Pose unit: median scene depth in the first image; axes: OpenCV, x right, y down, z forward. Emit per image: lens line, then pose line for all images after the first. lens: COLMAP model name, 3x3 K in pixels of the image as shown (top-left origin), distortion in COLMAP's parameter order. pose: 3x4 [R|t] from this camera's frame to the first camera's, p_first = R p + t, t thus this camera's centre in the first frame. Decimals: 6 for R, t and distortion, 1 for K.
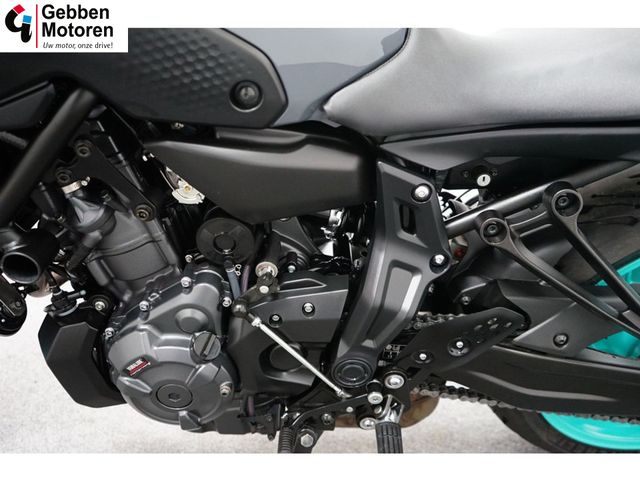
lens RADIAL K [[530.5, 0, 320.0], [0, 530.5, 240.0], [0, 0, 1]] dist [0.001407, 0.000569]
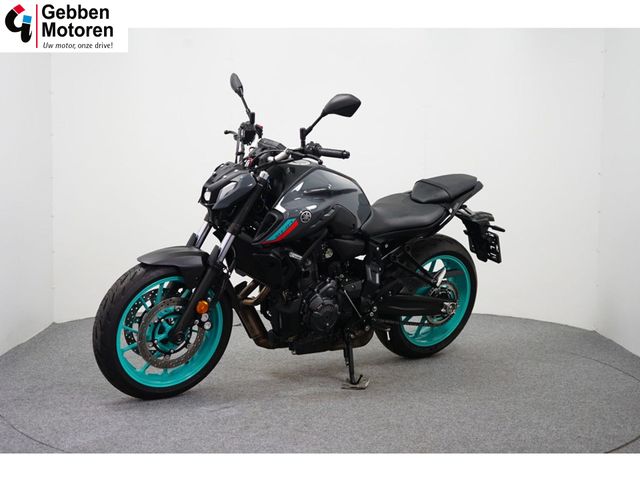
lens RADIAL K [[938.7, 0, 320.0], [0, 938.7, 240.0], [0, 0, 1]] dist [-0.000965, 0.000919]
pose [[0.816081, -0.073983, 0.573183, -3.738697], [0.222356, 0.955624, -0.193238, 0.986164], [-0.533451, 0.285149, 0.796316, -3.882166]]
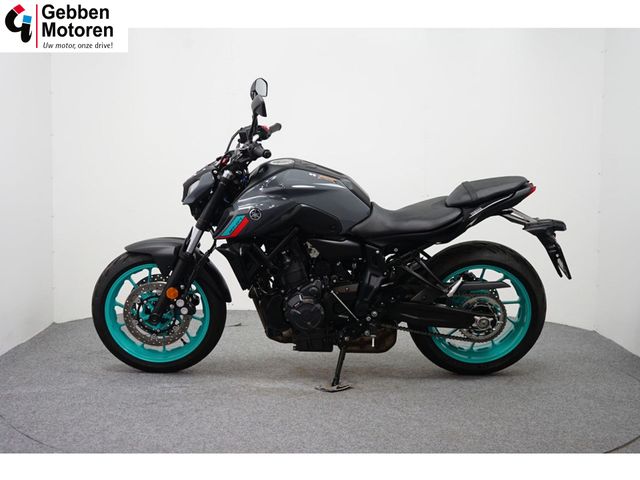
lens RADIAL K [[938.7, 0, 320.0], [0, 938.7, 240.0], [0, 0, 1]] dist [-0.000965, 0.000919]
pose [[0.999773, -0.020268, 0.006612, -0.231991], [0.021302, 0.962391, -0.270831, 1.476406], [-0.000874, 0.270910, 0.962604, -4.936823]]
